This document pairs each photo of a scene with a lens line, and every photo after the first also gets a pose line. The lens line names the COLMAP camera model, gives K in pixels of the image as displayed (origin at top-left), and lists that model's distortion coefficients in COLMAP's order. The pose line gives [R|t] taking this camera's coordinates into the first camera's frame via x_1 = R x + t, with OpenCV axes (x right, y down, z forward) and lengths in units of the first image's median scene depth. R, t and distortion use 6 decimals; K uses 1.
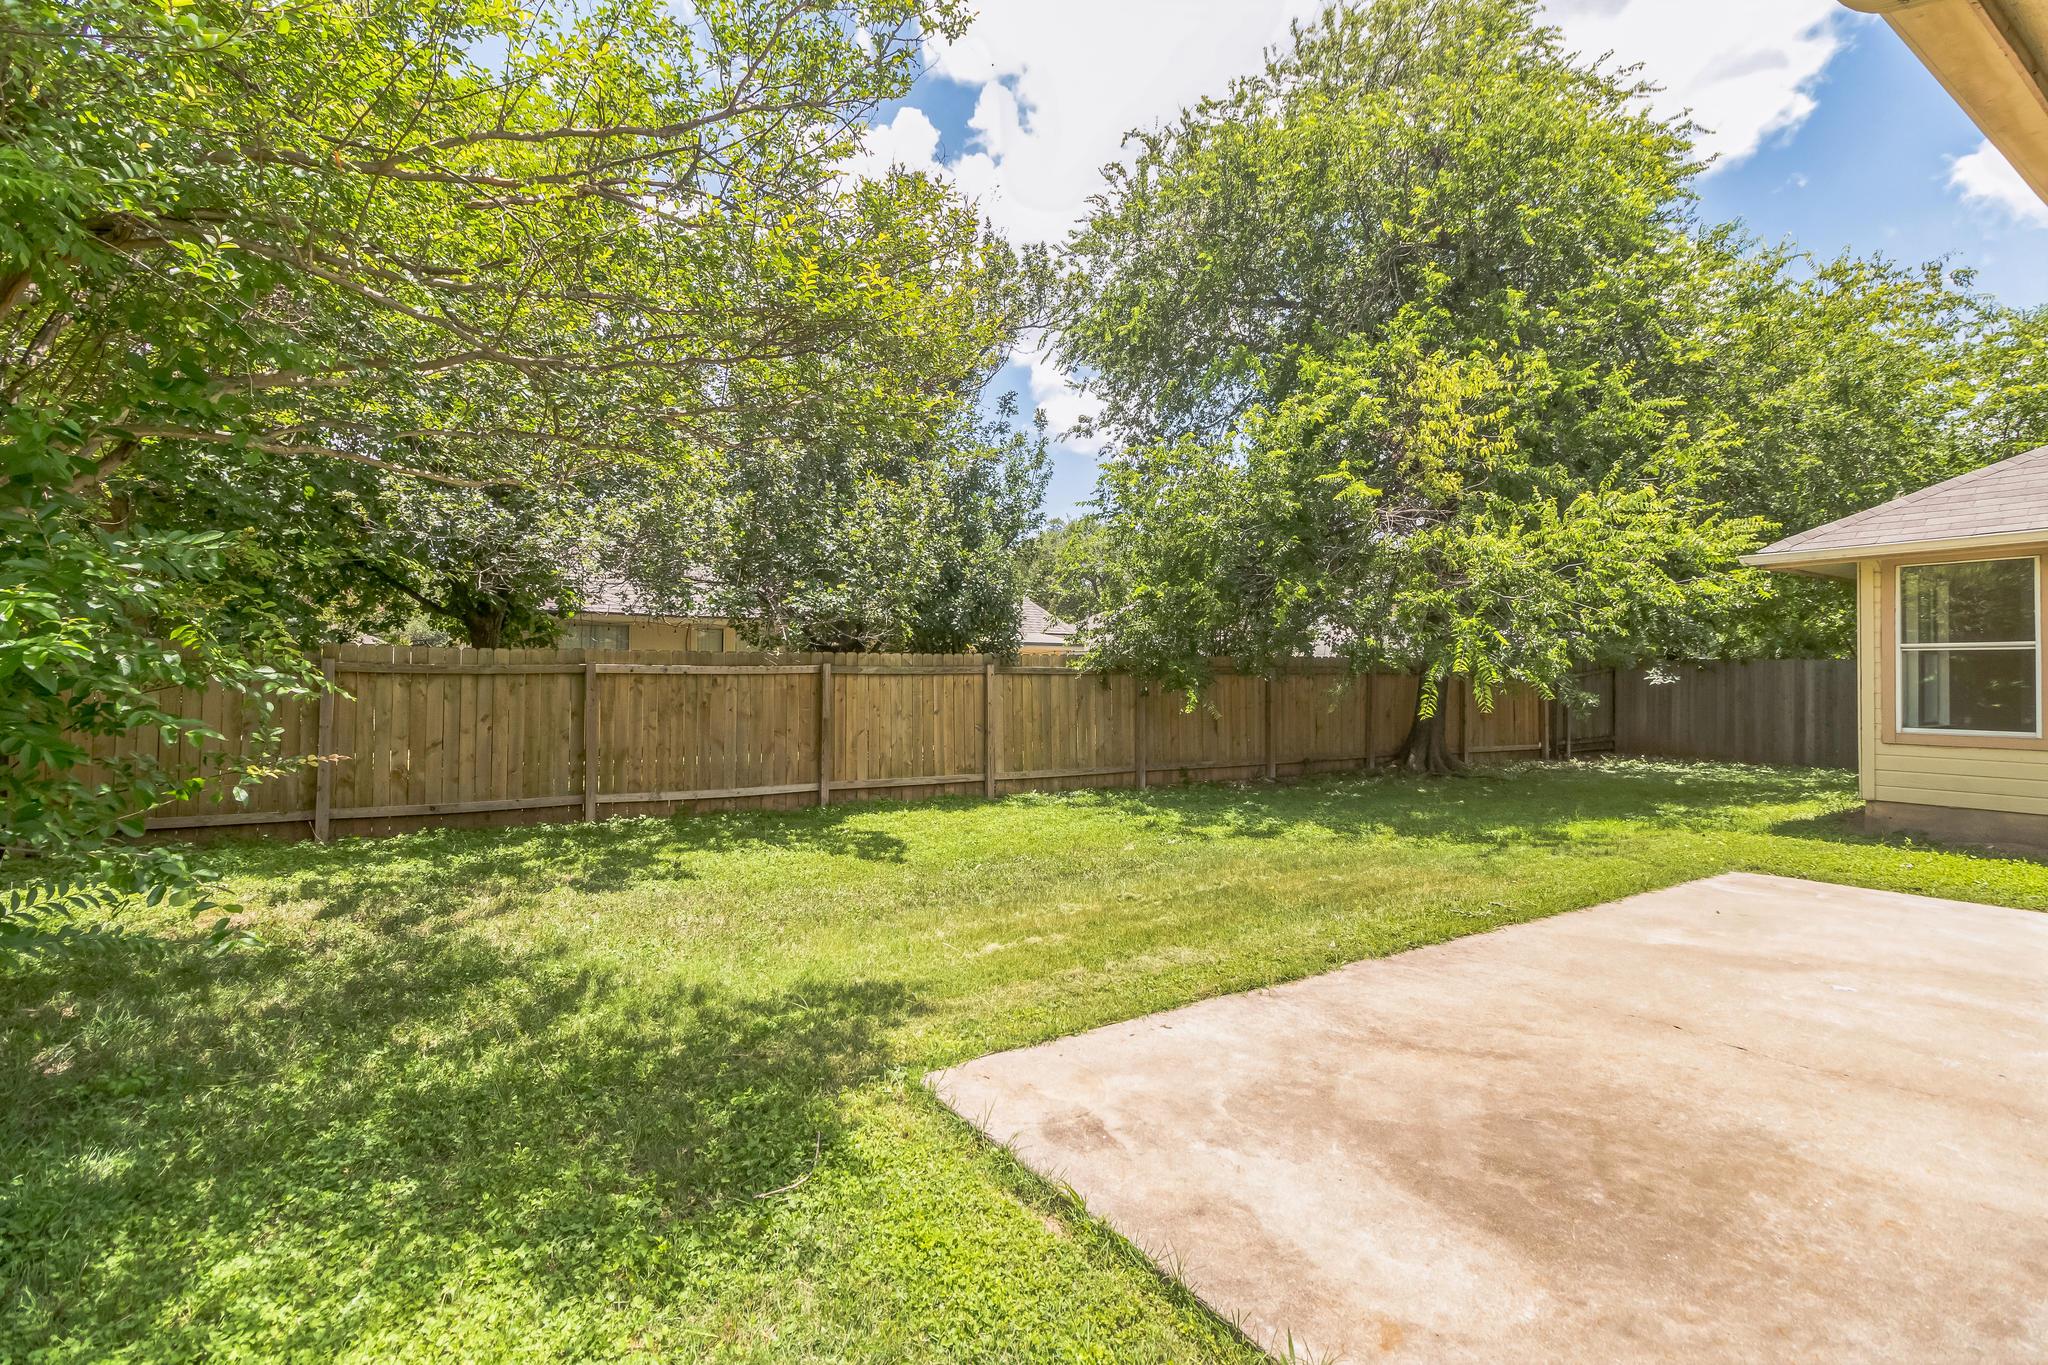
lens RADIAL K [[986.2, 0, 1024.0], [0, 986.2, 682.5], [0, 0, 1]] dist [0.000870, 0.000027]
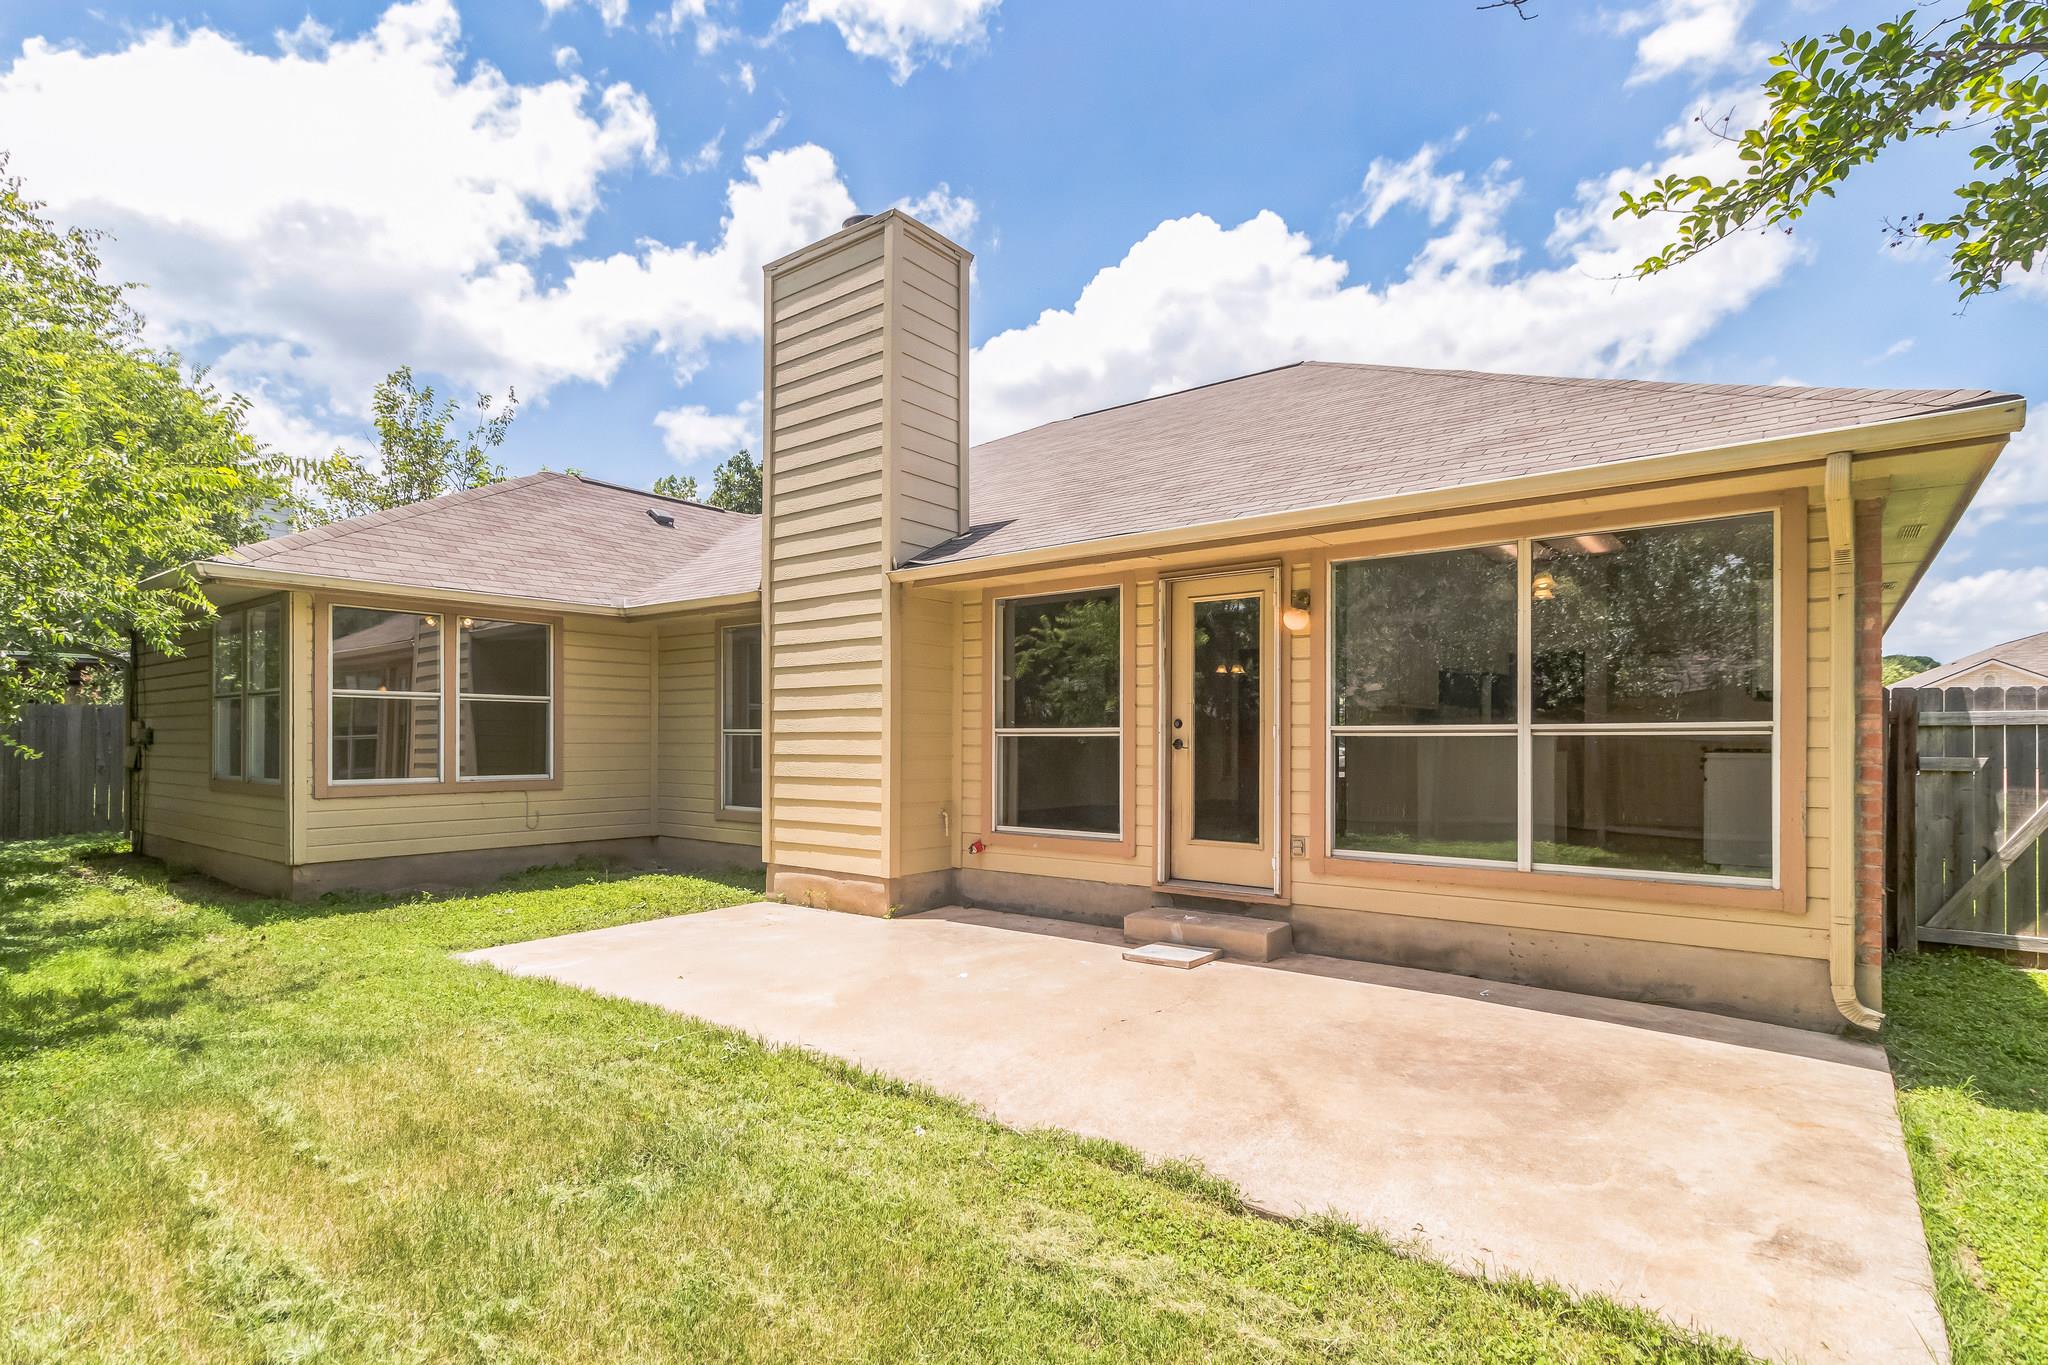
lens RADIAL K [[999.1, 0, 1020.4], [0, 999.1, 734.6], [0, 0, 1]] dist [0.002373, 0.000181]
pose [[-0.312552, 0.000672, 0.949901, -0.507853], [0.001740, 0.999998, -0.000135, 0.011700], [-0.949899, 0.001610, -0.312552, 1.769328]]
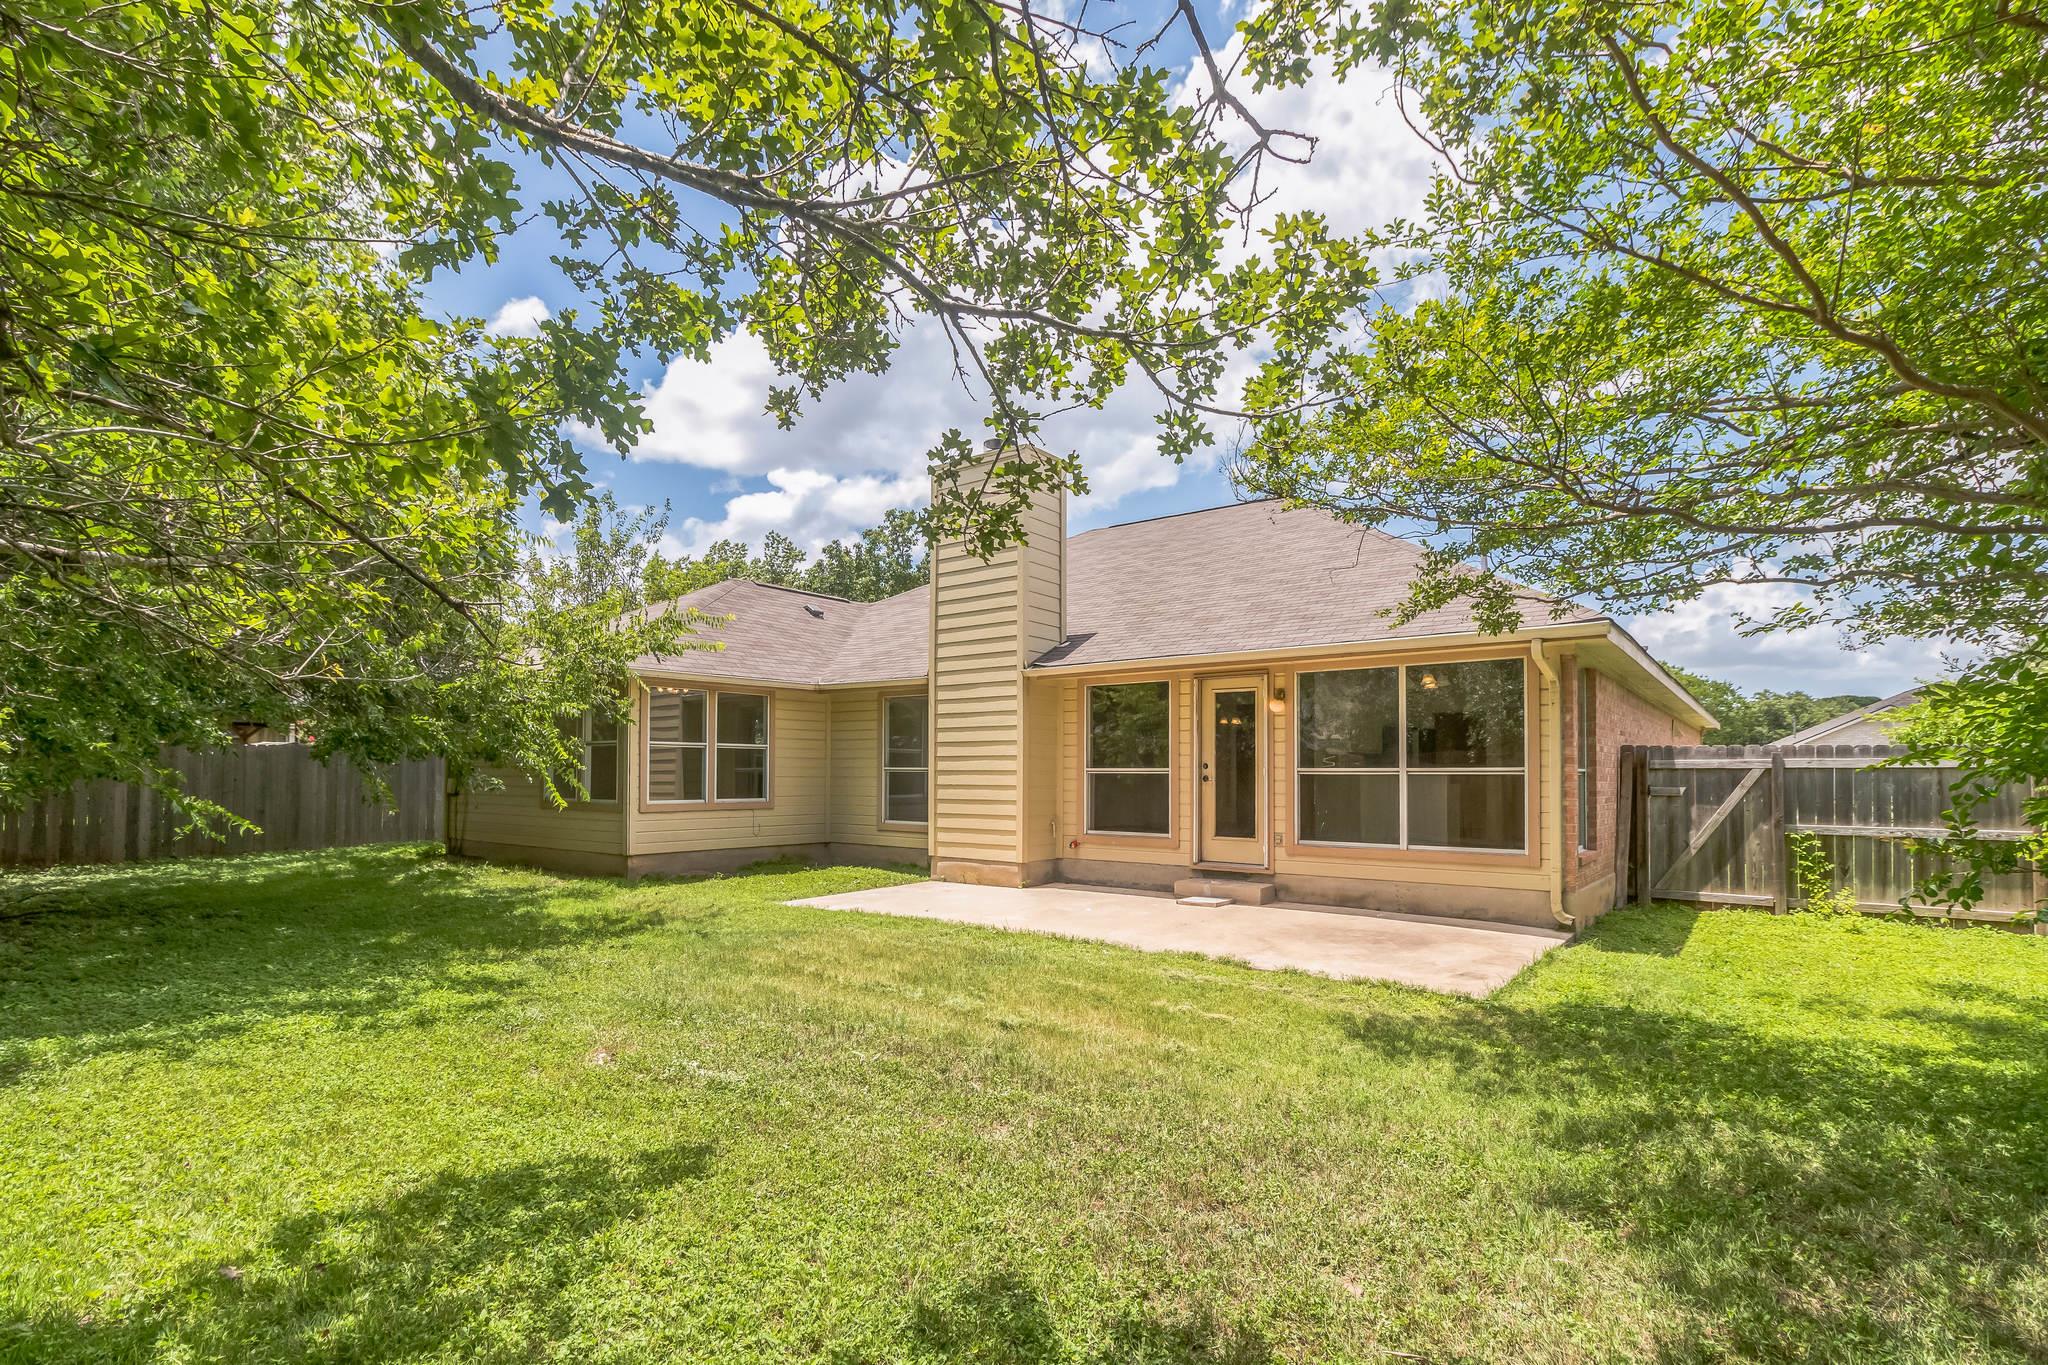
lens RADIAL K [[951.7, 0, 1028.5], [0, 951.7, 747.6], [0, 0, 1]] dist [-0.000547, -0.000131]
pose [[-0.318035, 0.021353, 0.947839, -1.517435], [-0.000665, 0.999741, -0.022745, 0.000598], [-0.948079, -0.007865, -0.317938, 2.410541]]
